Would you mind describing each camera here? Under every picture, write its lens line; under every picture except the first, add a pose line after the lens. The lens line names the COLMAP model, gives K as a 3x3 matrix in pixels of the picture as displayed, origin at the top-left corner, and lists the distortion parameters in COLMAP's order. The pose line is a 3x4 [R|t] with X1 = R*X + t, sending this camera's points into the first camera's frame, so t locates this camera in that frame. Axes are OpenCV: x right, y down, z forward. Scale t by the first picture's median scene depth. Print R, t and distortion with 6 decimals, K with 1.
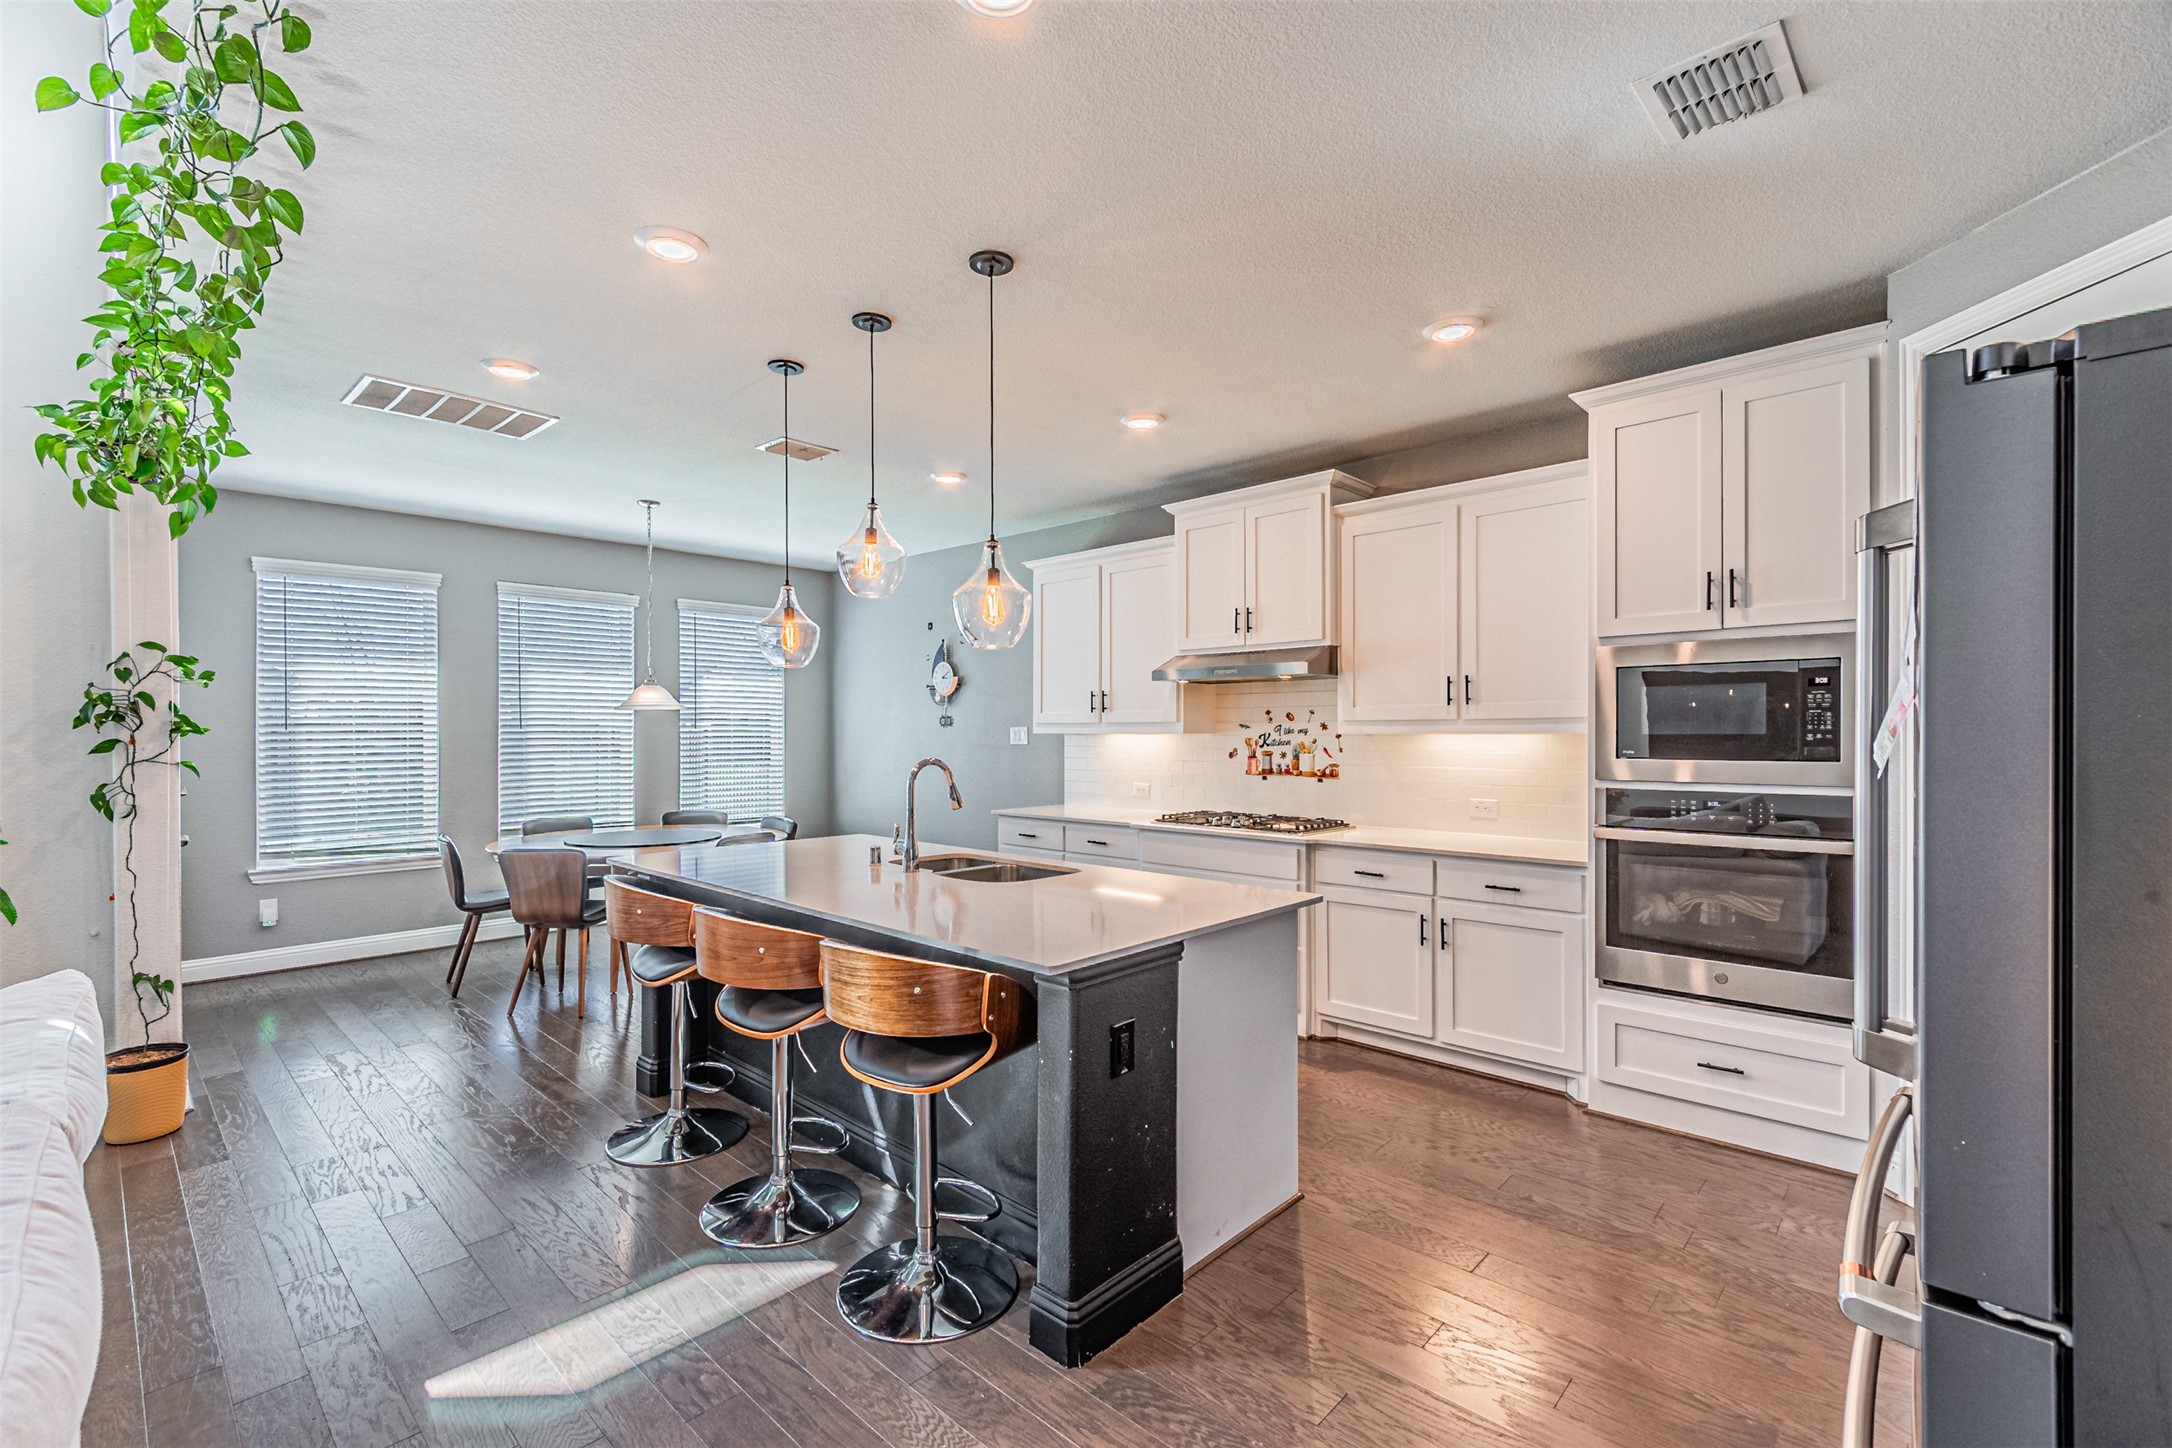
lens RADIAL K [[952.2, 0, 1057.0], [0, 952.2, 733.8], [0, 0, 1]] dist [0.004303, 0.000338]
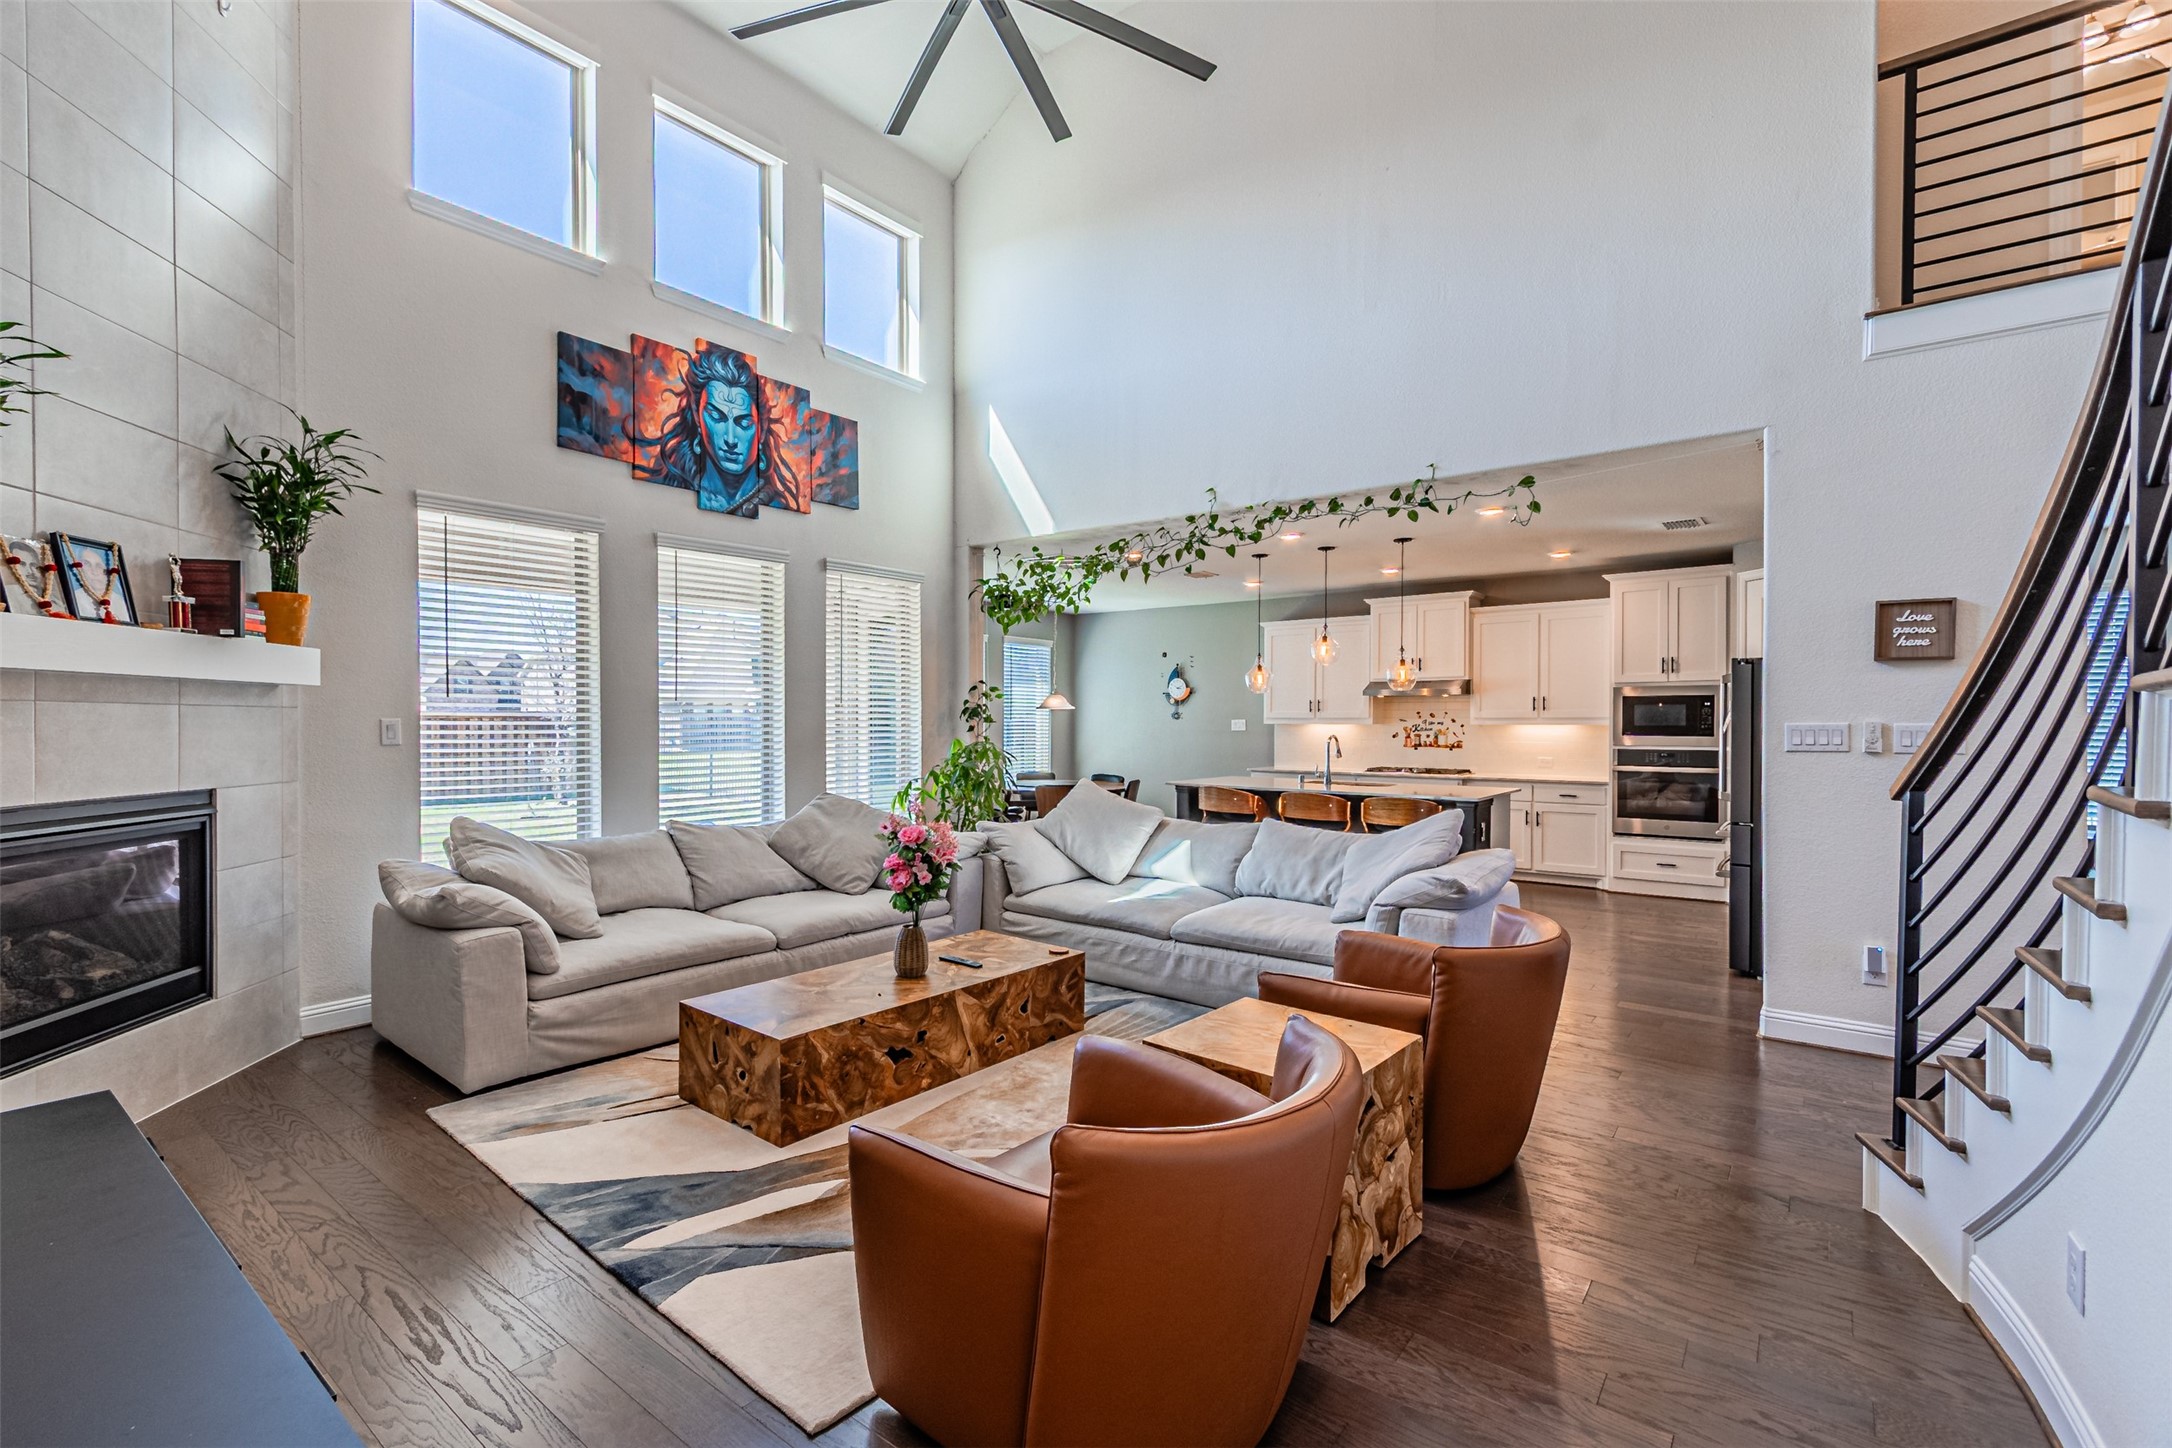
lens RADIAL K [[969.8, 0, 1042.2], [0, 969.8, 730.6], [0, 0, 1]] dist [0.014979, 0.000006]
pose [[0.996280, 0.002668, 0.086136, -0.754744], [-0.003347, 0.999964, 0.007744, -0.000271], [-0.086112, -0.008004, 0.996253, -0.912870]]
